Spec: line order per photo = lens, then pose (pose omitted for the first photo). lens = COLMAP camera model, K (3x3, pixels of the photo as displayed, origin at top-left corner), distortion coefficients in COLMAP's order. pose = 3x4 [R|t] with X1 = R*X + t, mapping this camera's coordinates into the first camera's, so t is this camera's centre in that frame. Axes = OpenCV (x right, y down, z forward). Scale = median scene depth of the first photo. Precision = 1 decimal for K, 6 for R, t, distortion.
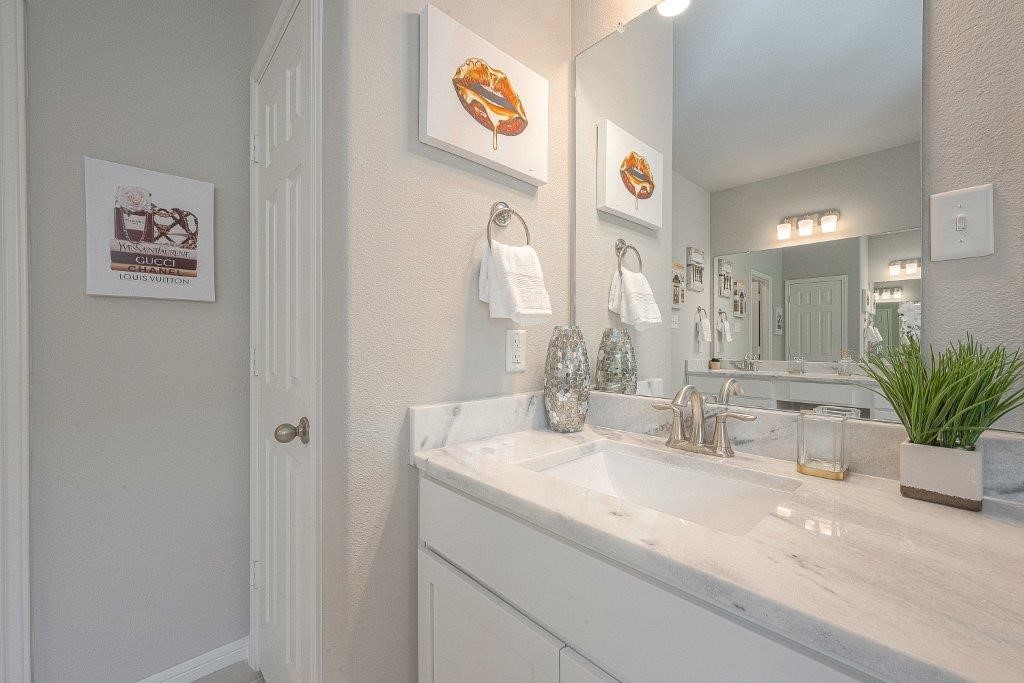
lens RADIAL K [[409.7, 0, 532.6], [0, 409.7, 344.6], [0, 0, 1]] dist [-0.001622, 0.000018]
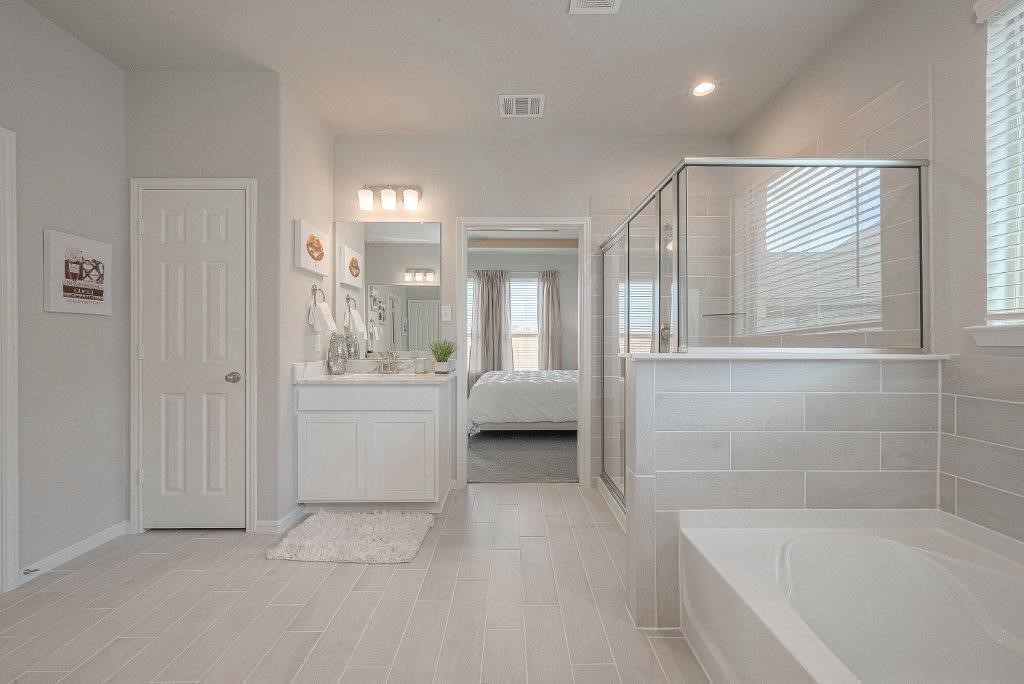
lens RADIAL K [[409.7, 0, 511.6], [0, 409.7, 342.2], [0, 0, 1]] dist [-0.001622, 0.000018]
pose [[0.692494, -0.002753, 0.721418, -0.886816], [0.003862, 0.999993, 0.000108, 0.009970], [-0.721413, 0.002711, 0.692500, -1.369181]]
